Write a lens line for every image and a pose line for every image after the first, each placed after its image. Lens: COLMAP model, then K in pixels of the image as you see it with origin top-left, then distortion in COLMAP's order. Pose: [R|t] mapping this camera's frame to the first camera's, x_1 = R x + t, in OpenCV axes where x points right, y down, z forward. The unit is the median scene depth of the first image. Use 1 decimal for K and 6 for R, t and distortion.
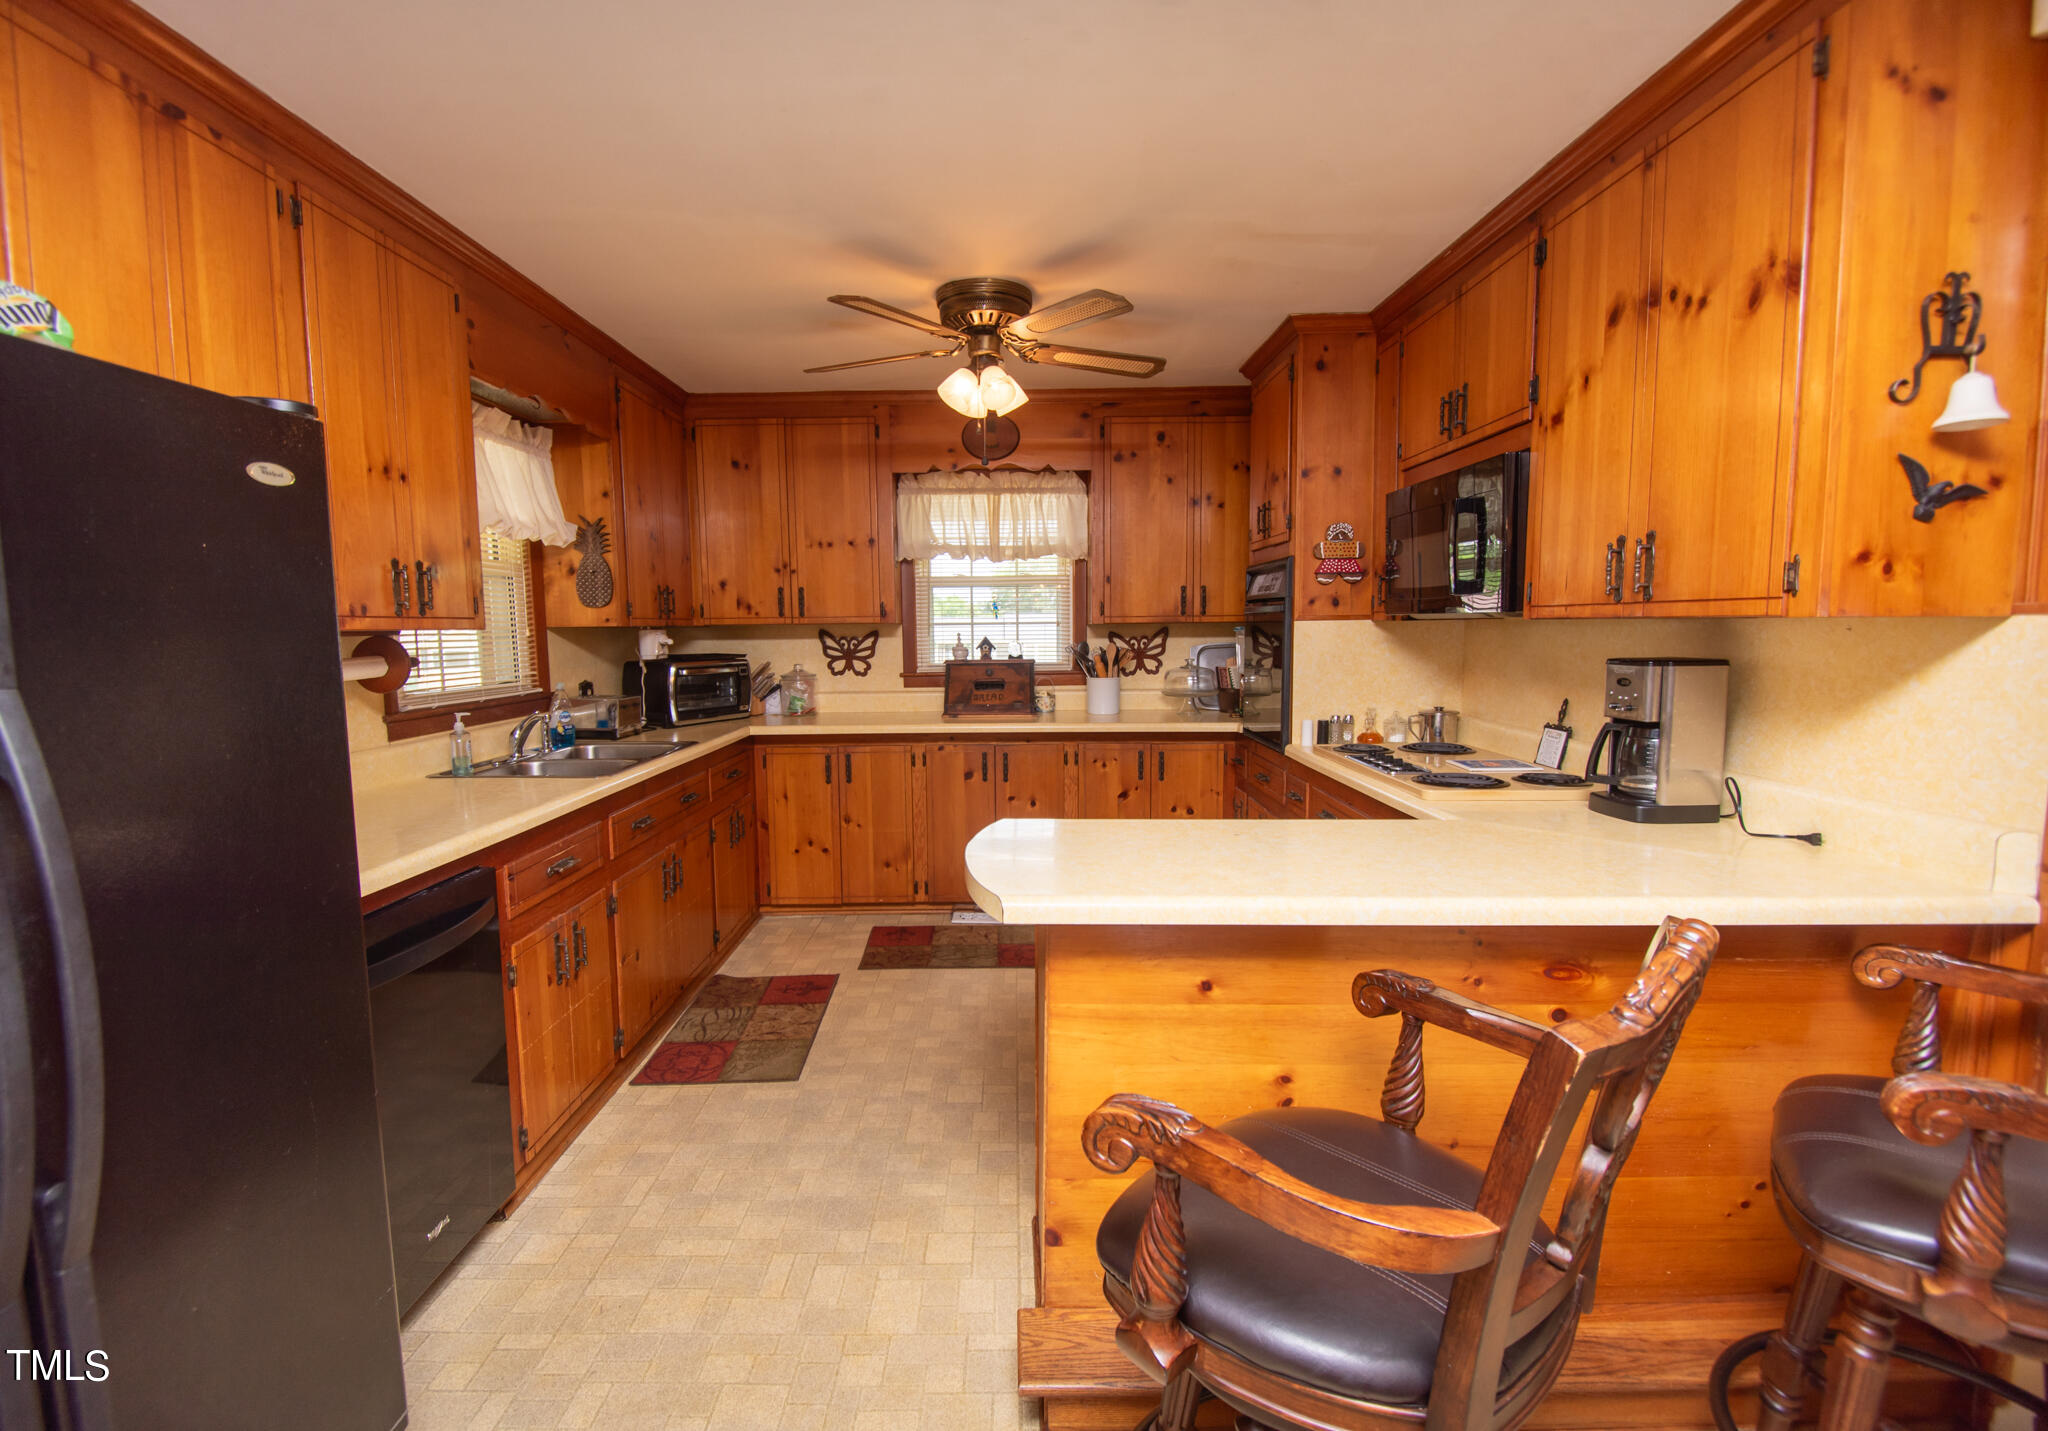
lens RADIAL K [[938.8, 0, 1013.9], [0, 938.8, 734.1], [0, 0, 1]] dist [-0.000189, -0.001250]
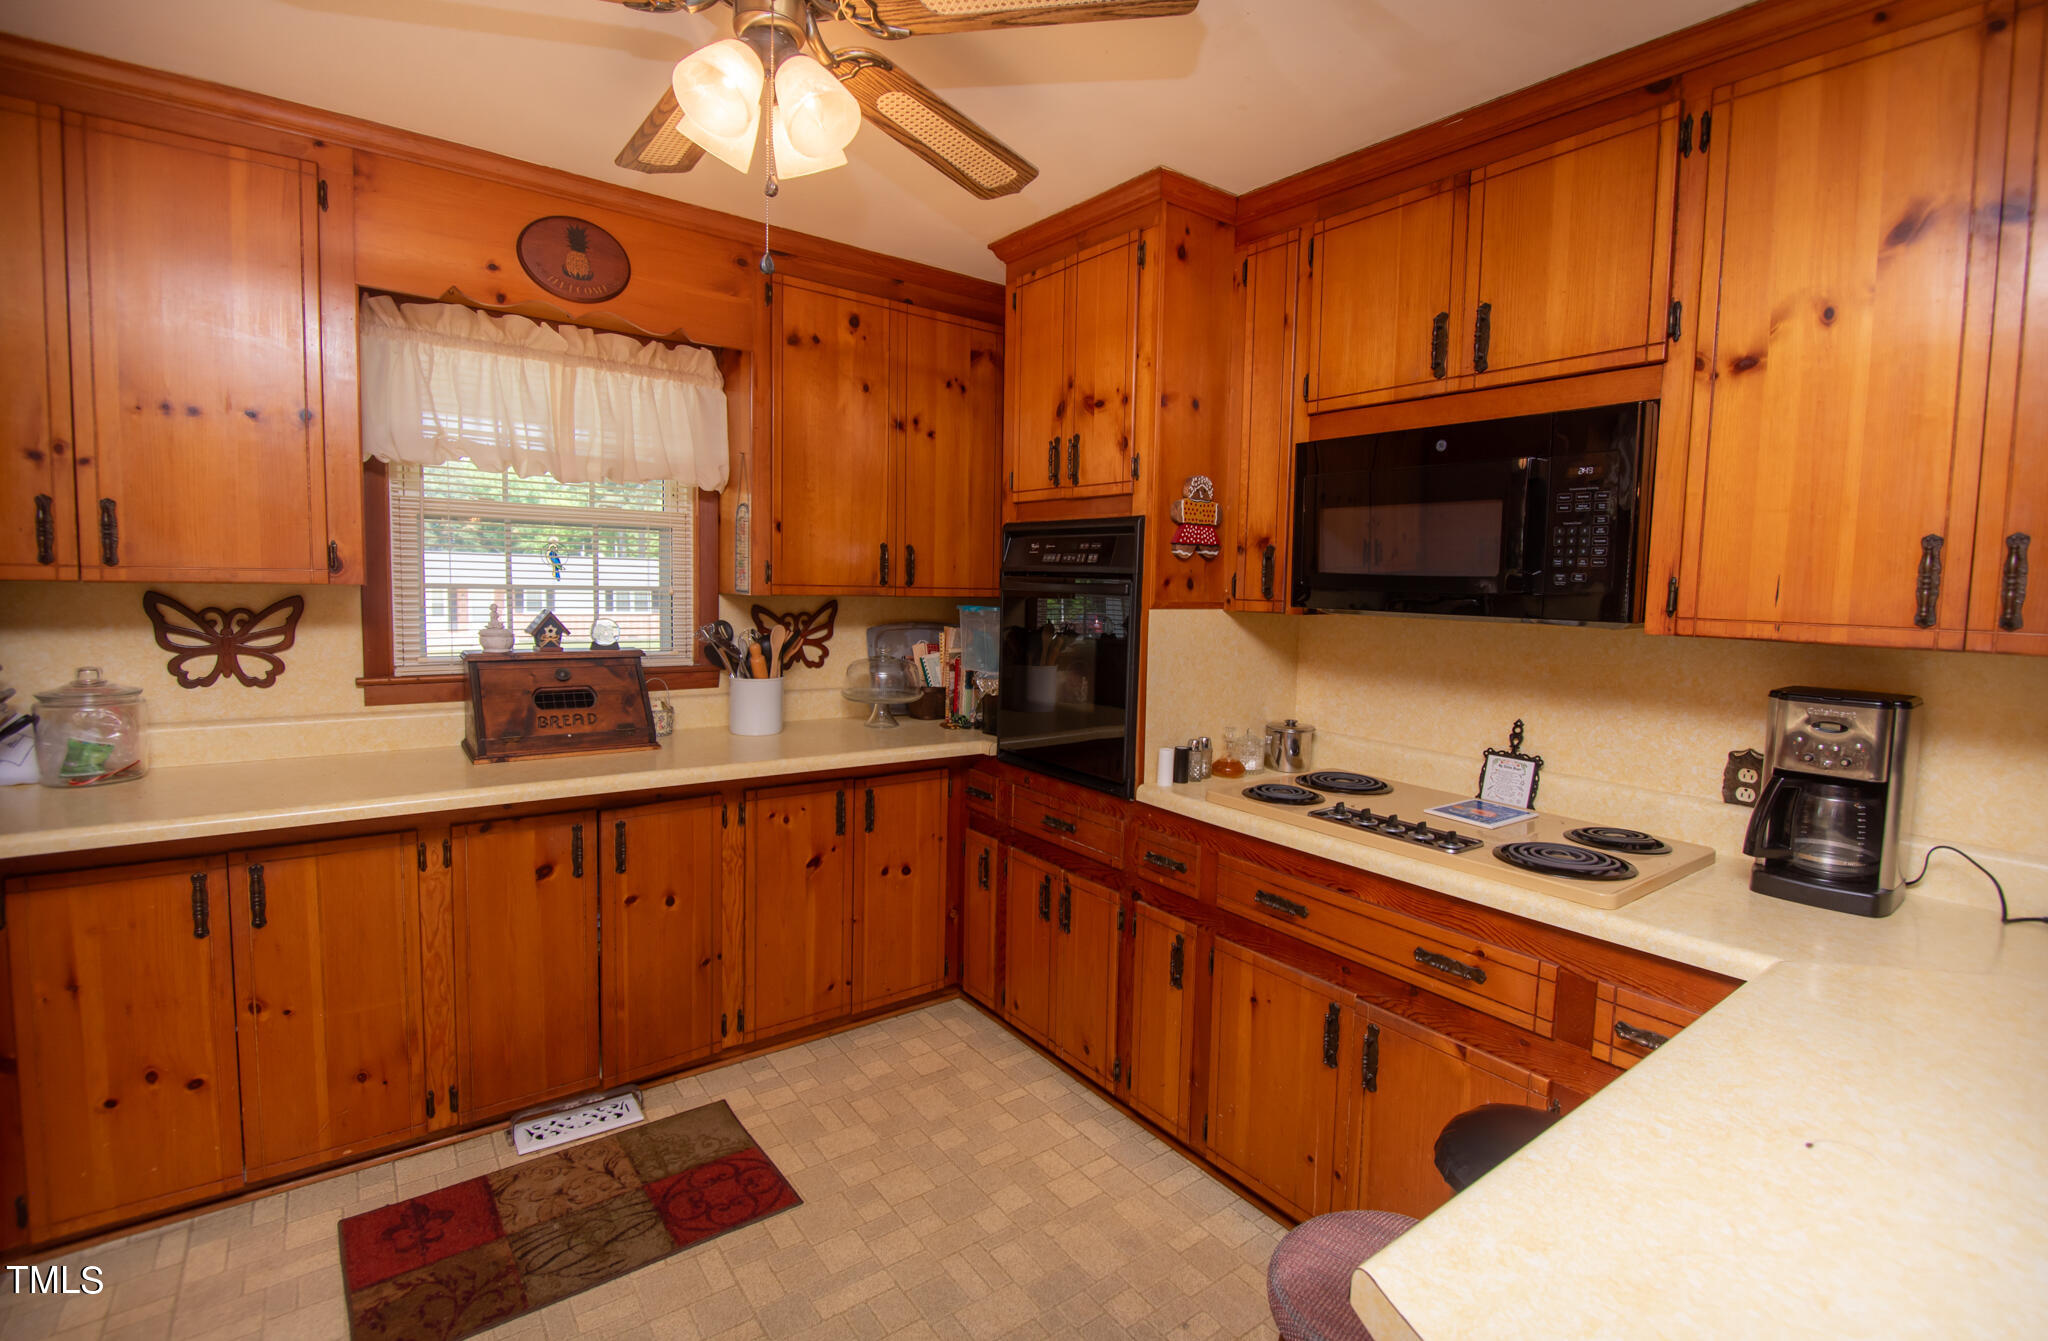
lens RADIAL K [[920.6, 0, 1040.2], [0, 920.6, 653.8], [0, 0, 1]] dist [-0.011314, -0.003978]
pose [[0.788757, -0.016700, 0.614478, -0.143802], [0.035489, 0.999201, -0.018399, -0.060280], [-0.613680, 0.036319, 0.788719, 0.399103]]
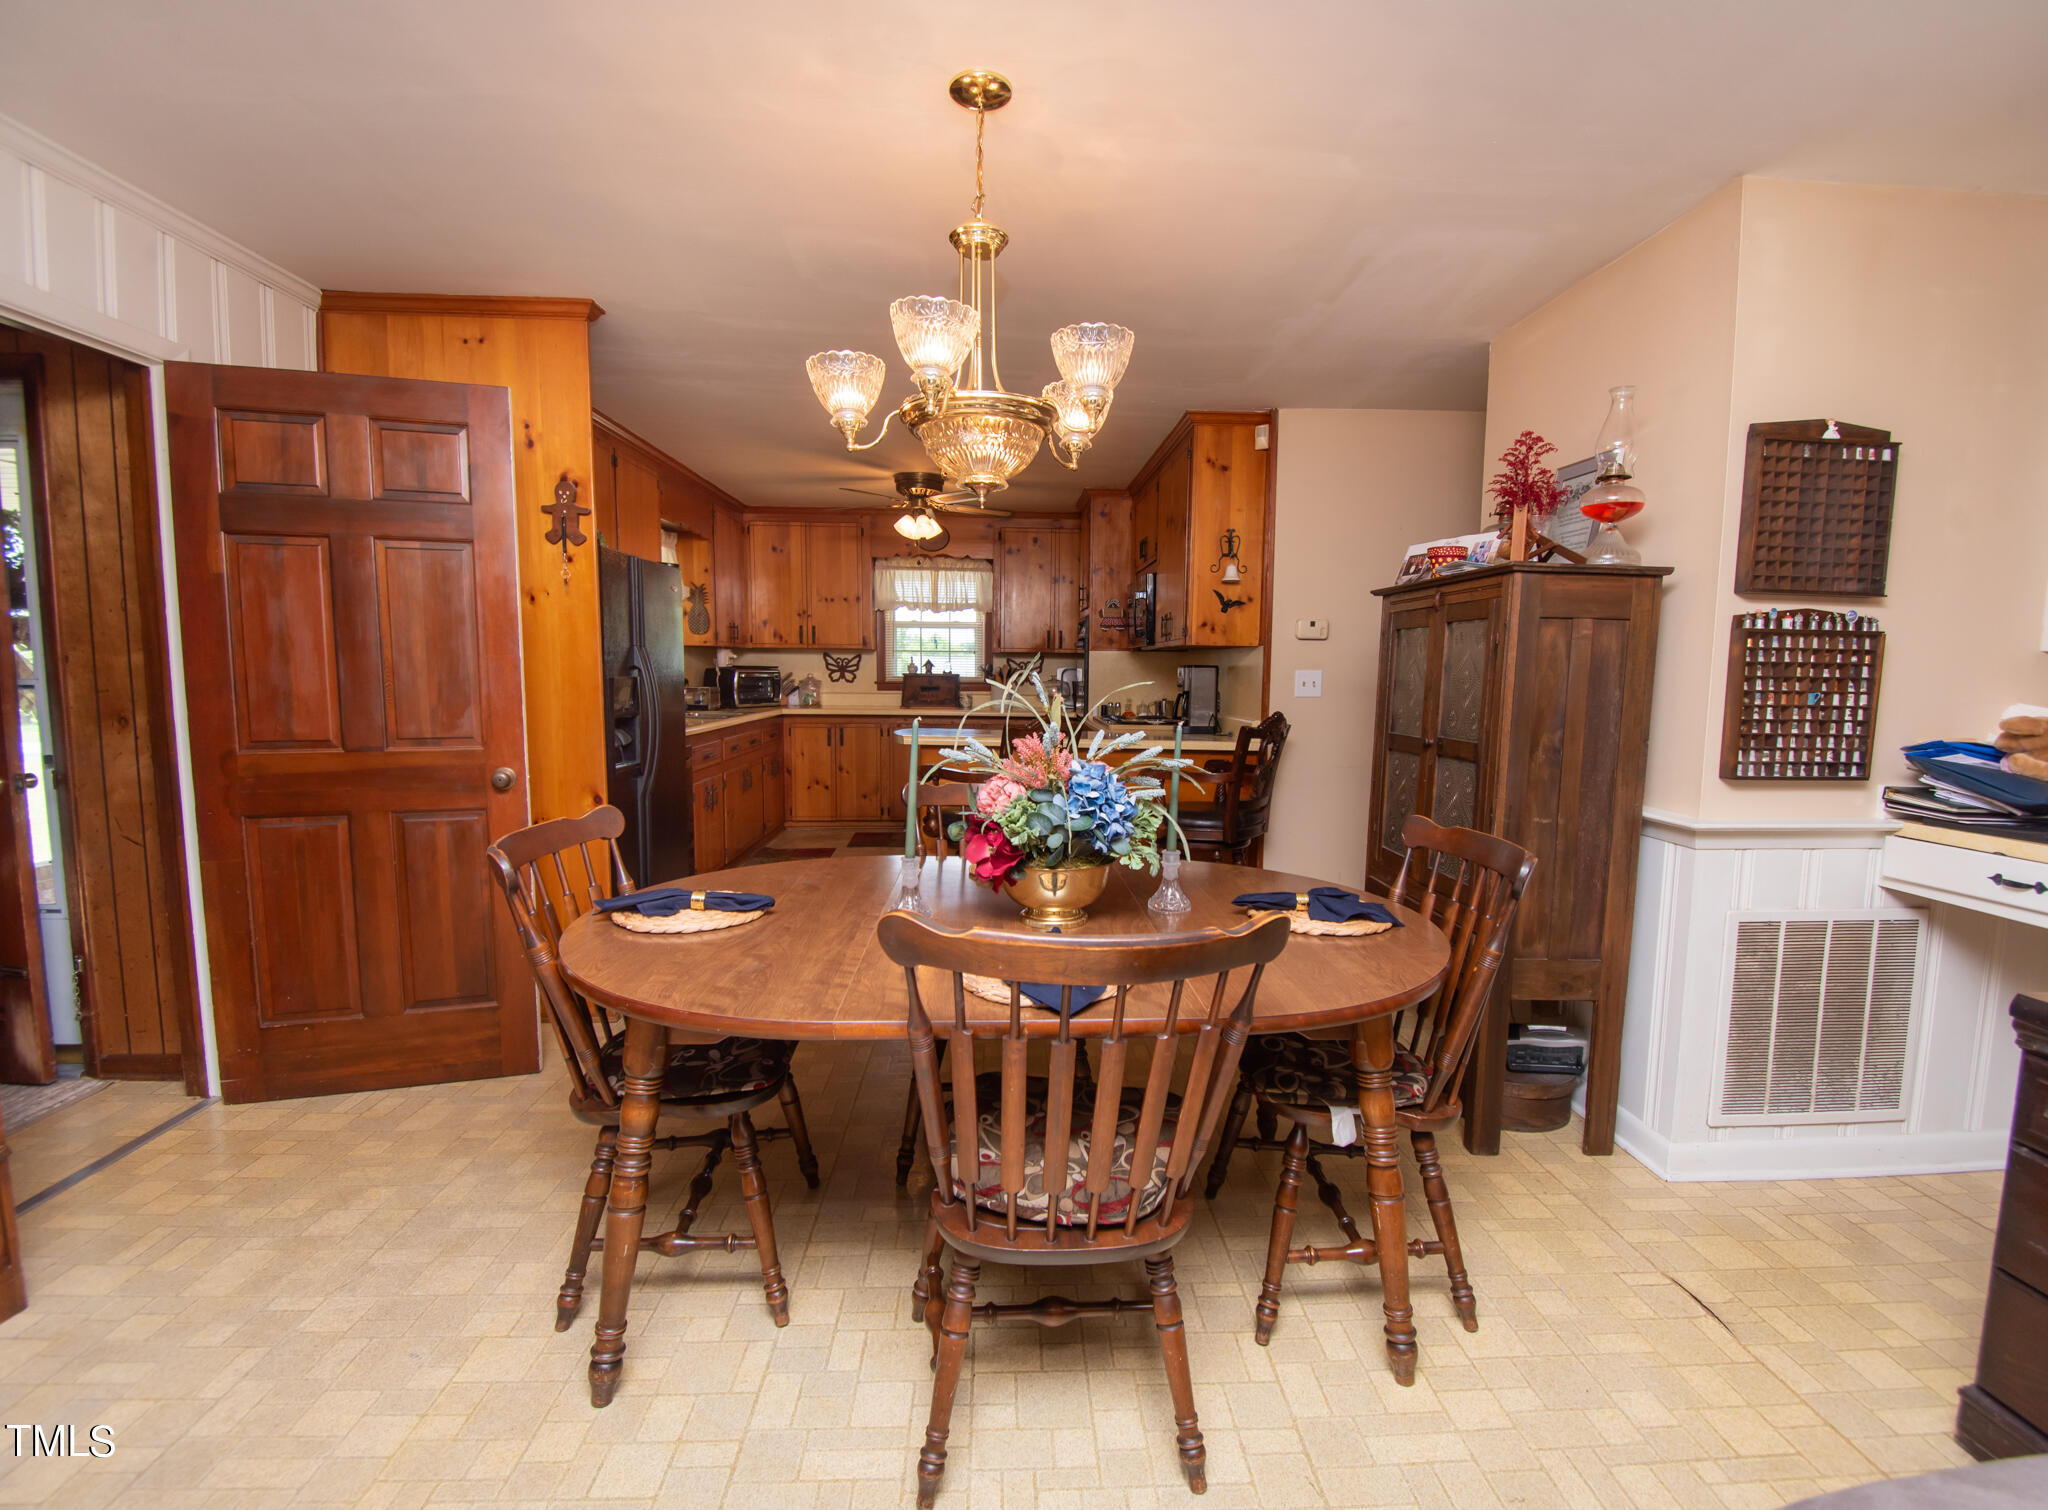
lens RADIAL K [[949.3, 0, 1045.5], [0, 949.3, 779.4], [0, 0, 1]] dist [-0.002699, -0.000713]
pose [[0.998616, 0.016212, 0.050024, 0.096246], [-0.016237, 0.999868, 0.000097, 0.103471], [-0.050016, -0.000909, 0.998748, -0.662501]]
